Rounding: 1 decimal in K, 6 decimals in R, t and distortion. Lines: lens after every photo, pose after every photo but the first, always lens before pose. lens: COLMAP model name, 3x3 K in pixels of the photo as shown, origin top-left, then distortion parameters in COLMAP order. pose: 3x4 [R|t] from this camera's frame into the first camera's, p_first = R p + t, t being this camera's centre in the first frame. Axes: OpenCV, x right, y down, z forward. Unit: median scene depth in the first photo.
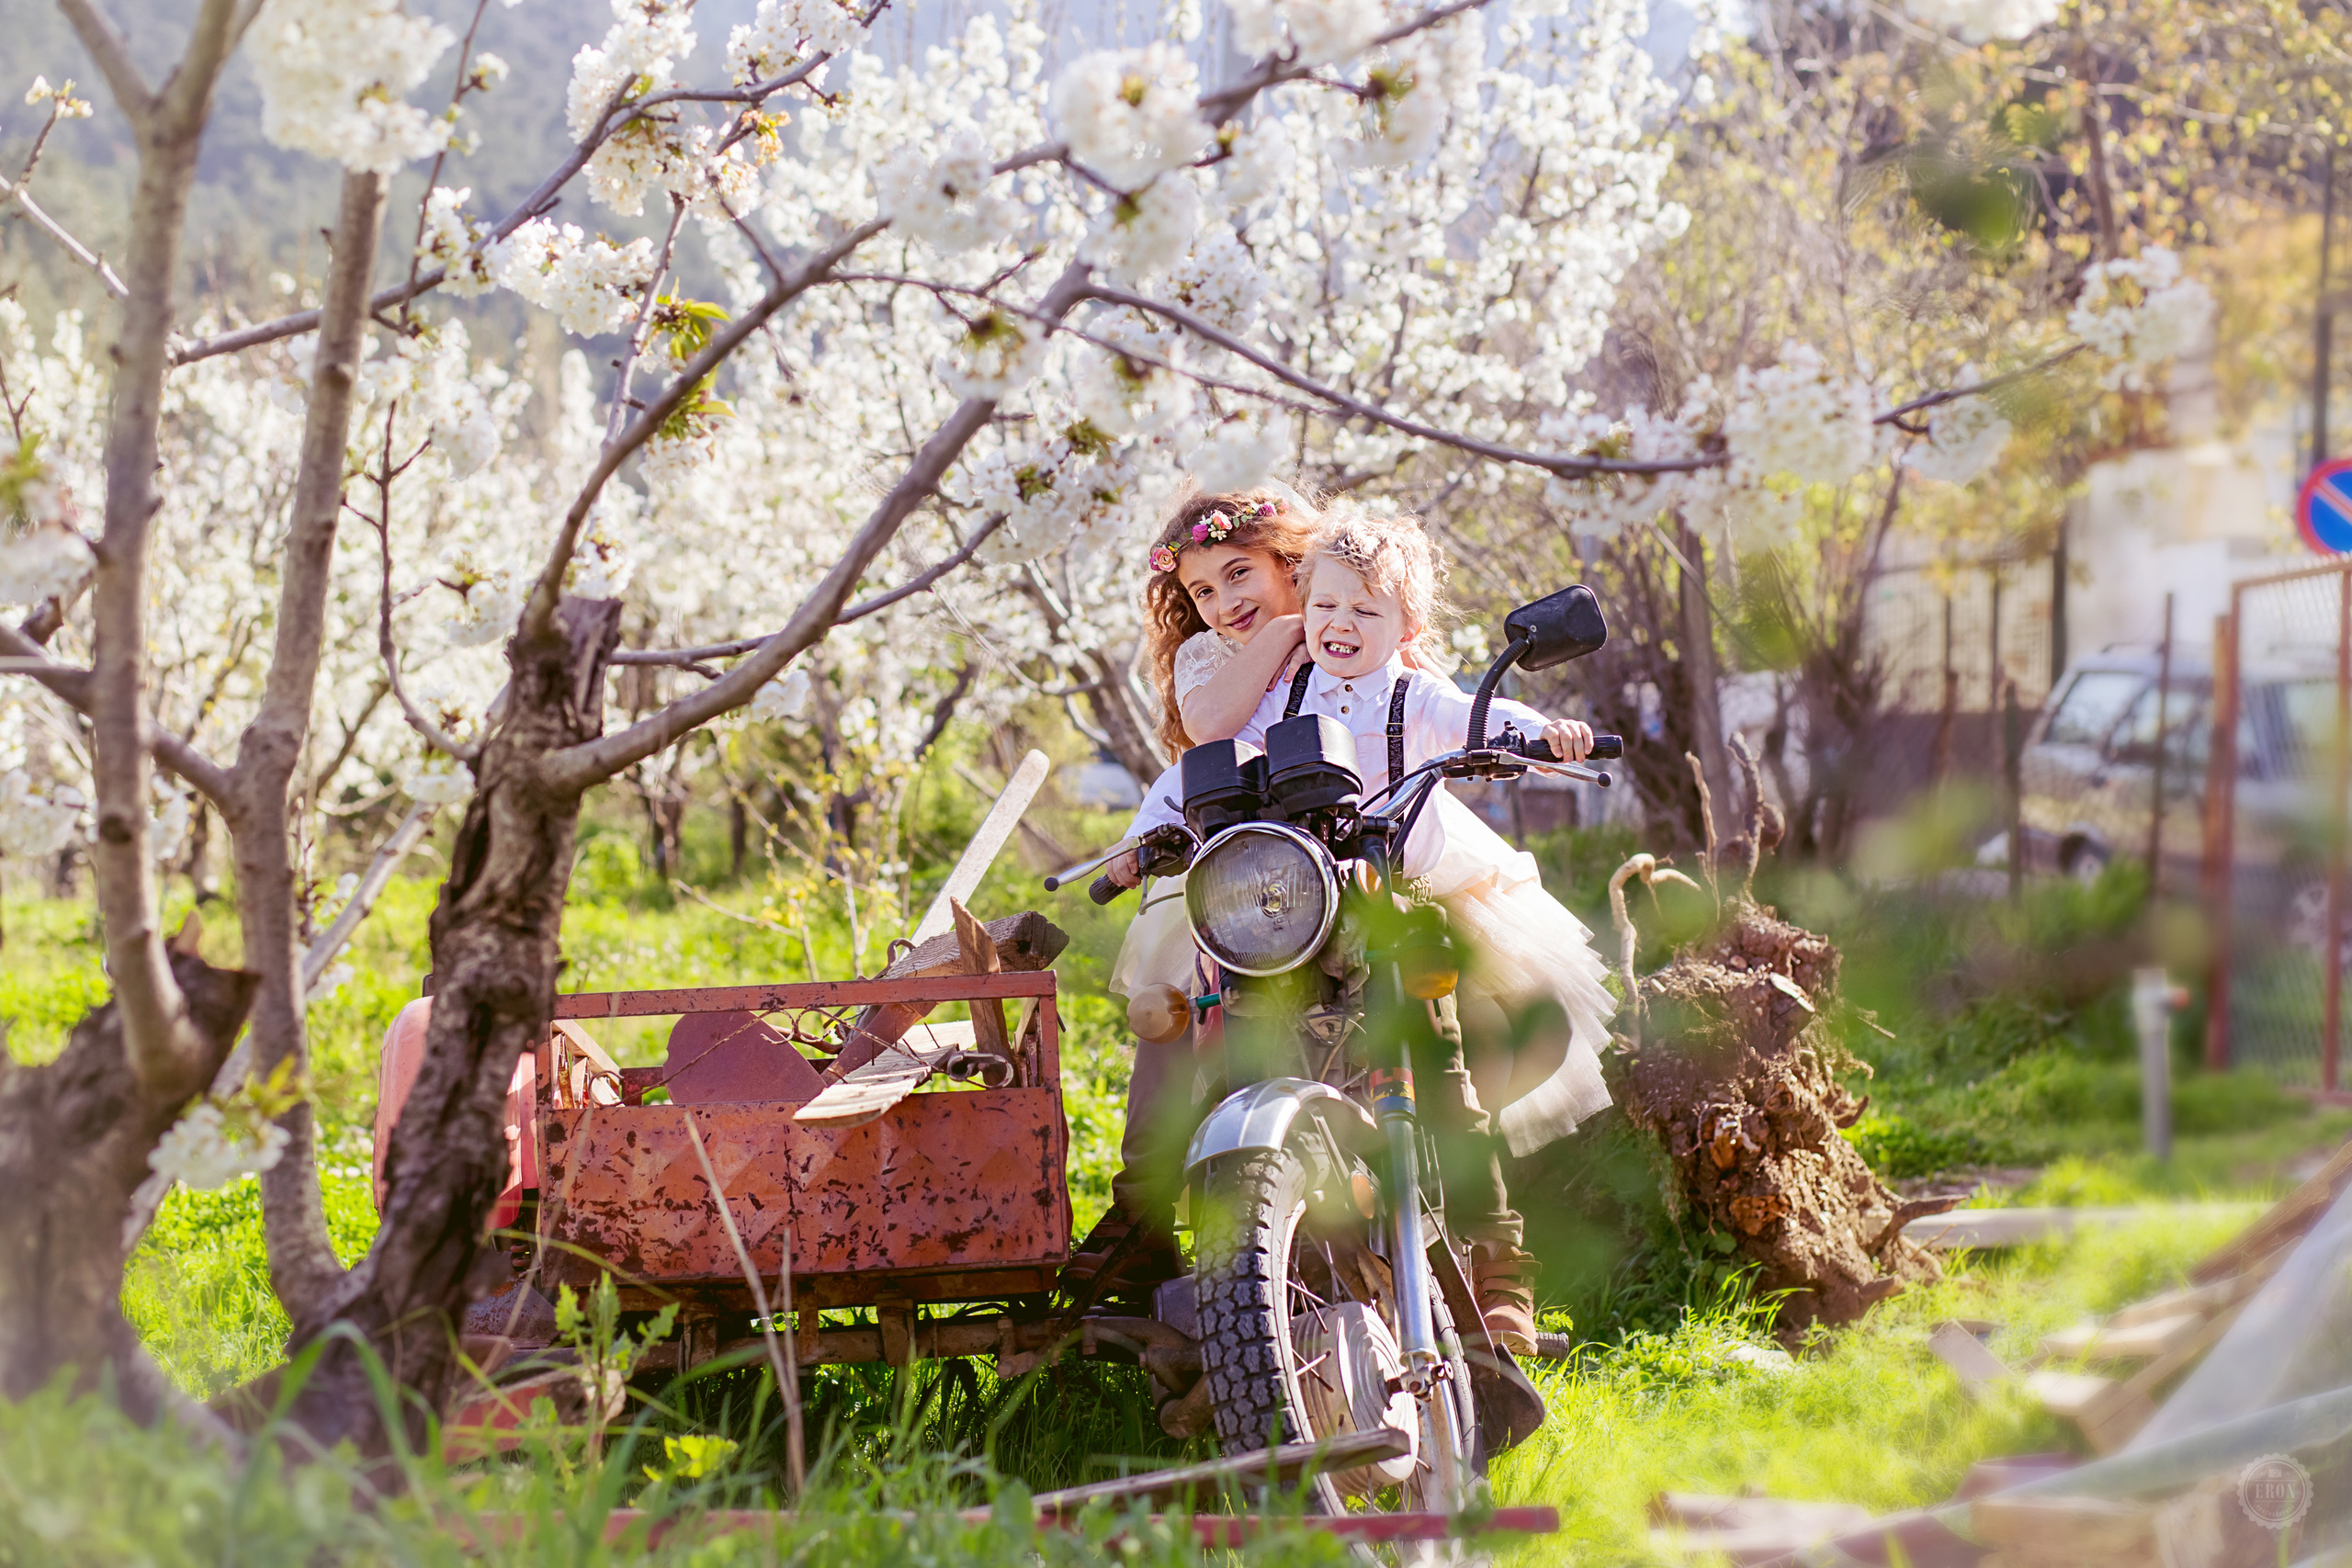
lens RADIAL K [[5926.7, 0, 1176.0], [0, 5926.7, 784.0], [0, 0, 1]] dist [1.022776, -16.989348]
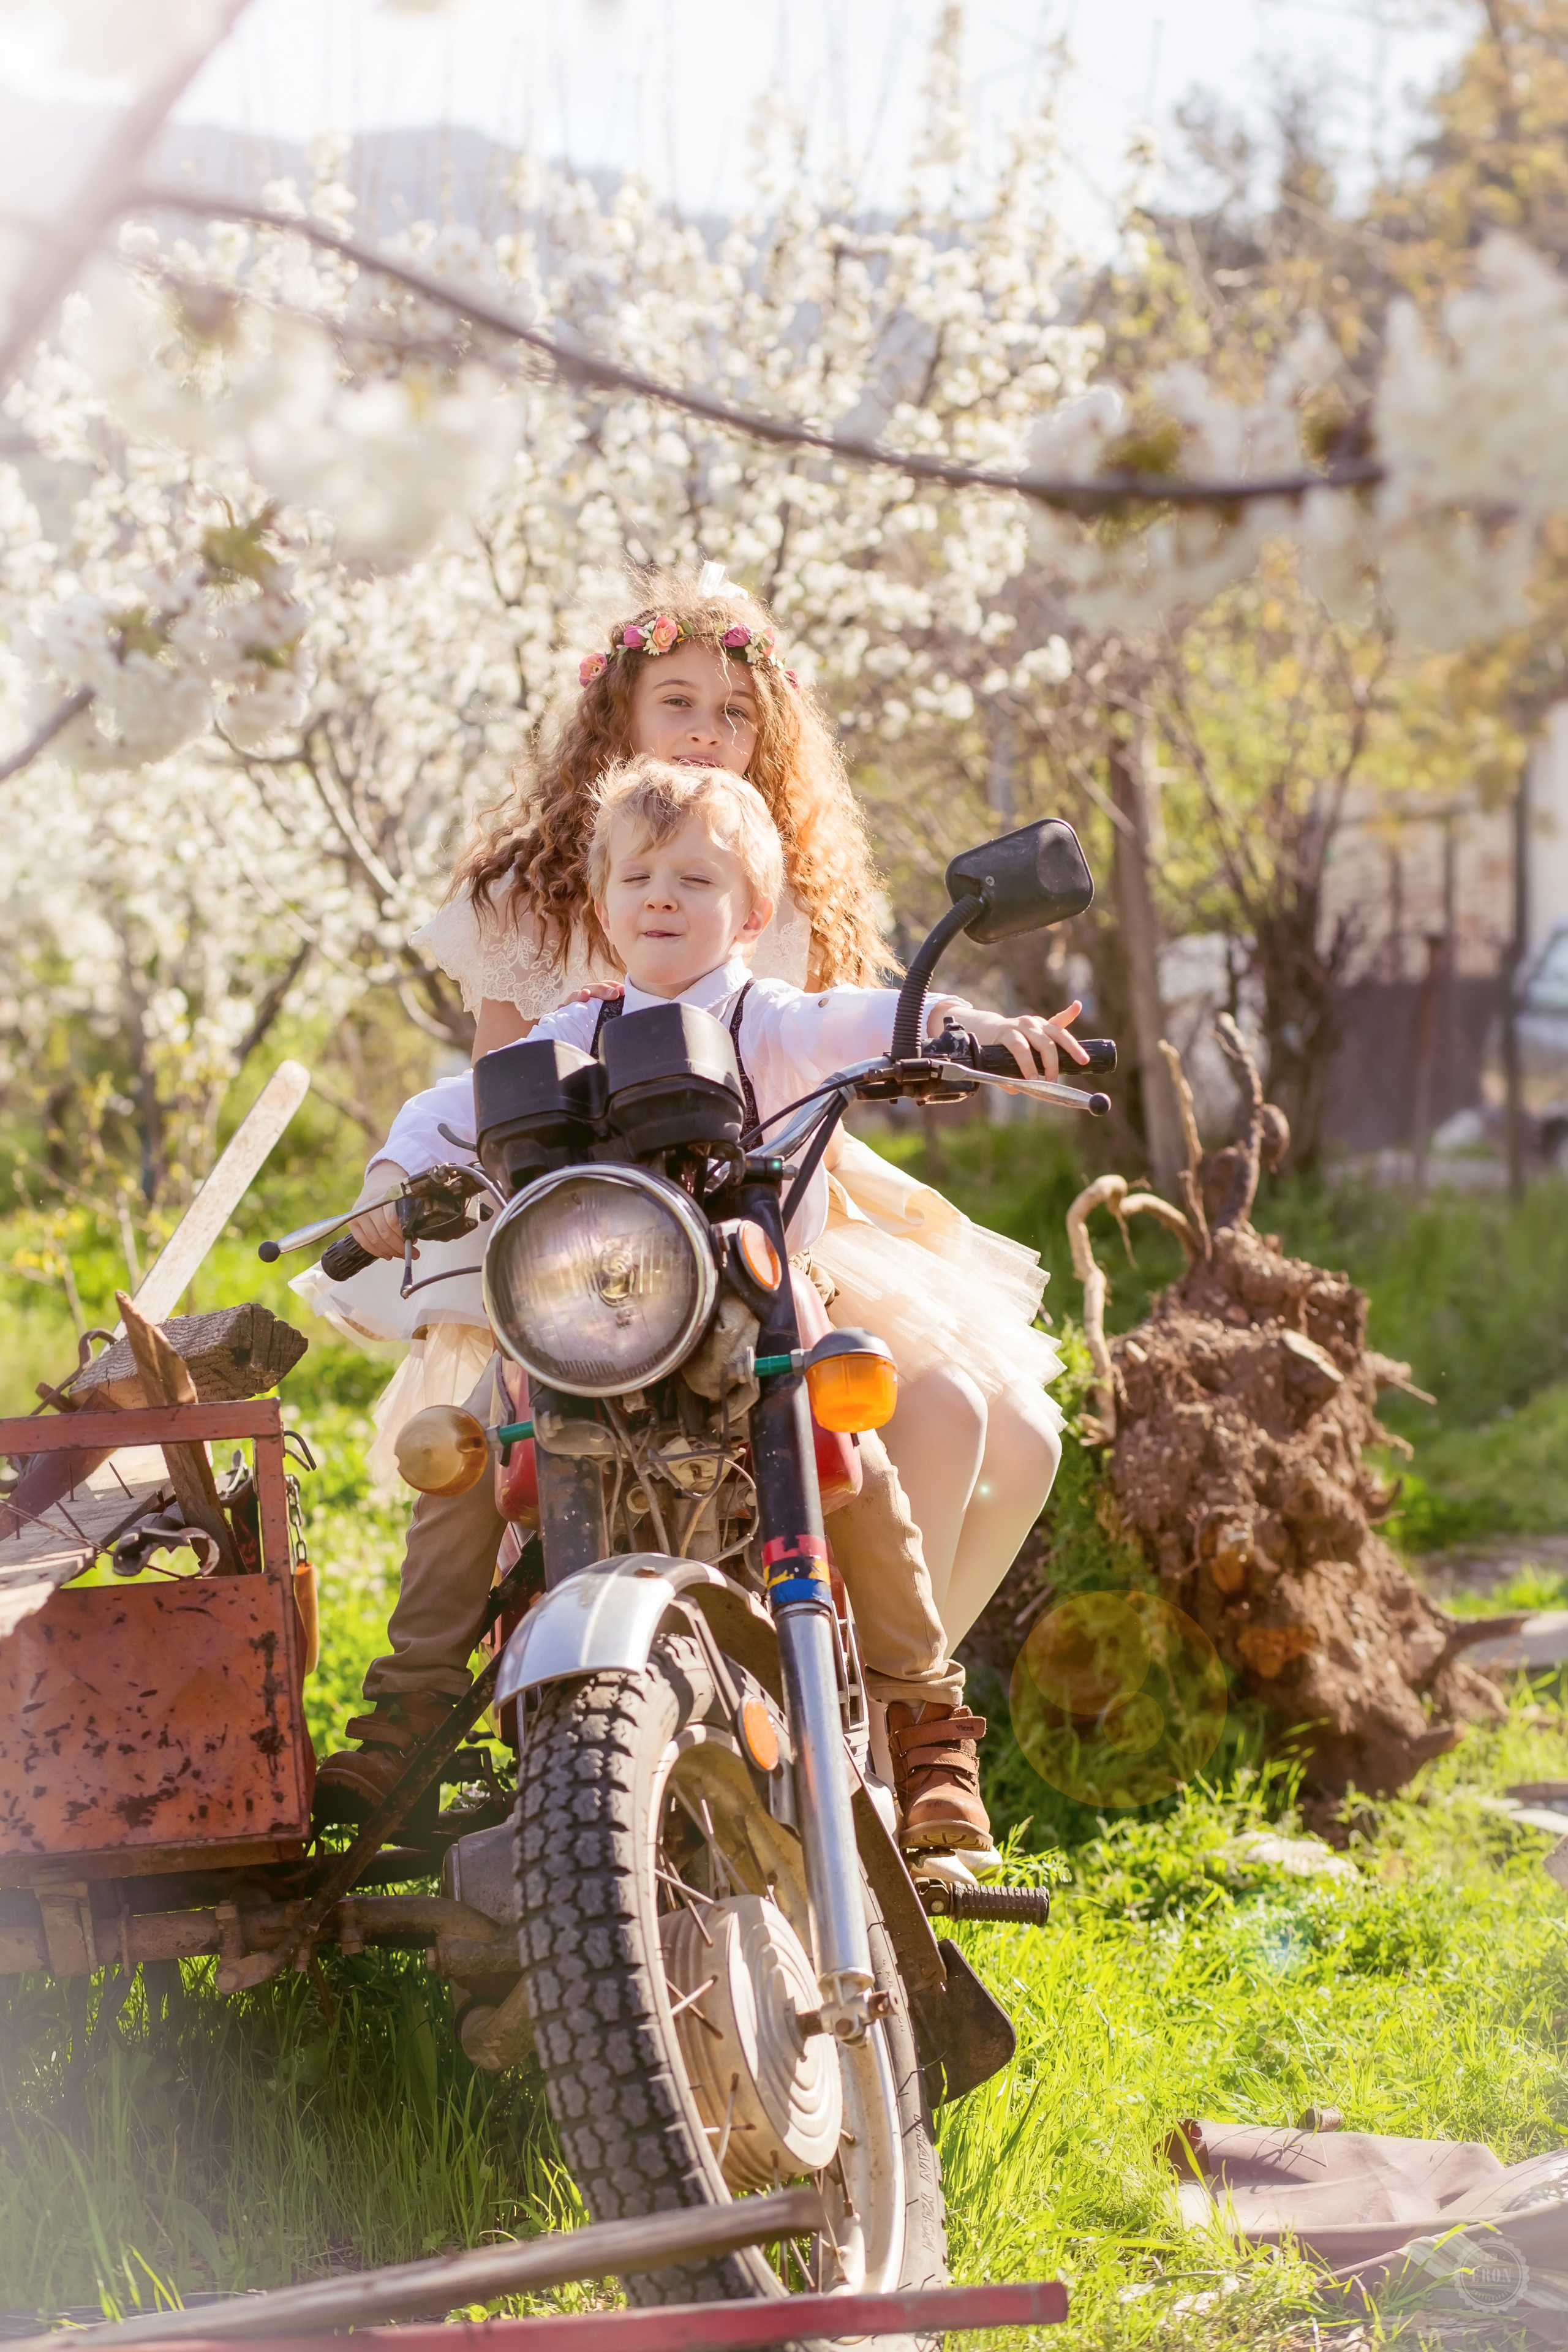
lens RADIAL K [[5927.3, 0, 784.0], [0, 5927.3, 1176.0], [0, 0, 1]] dist [1.022776, -16.989348]
pose [[0.998655, -0.042174, 0.030149, 0.015922], [0.041824, 0.999051, 0.012148, -0.001705], [-0.030632, -0.010871, 0.999472, 0.333100]]
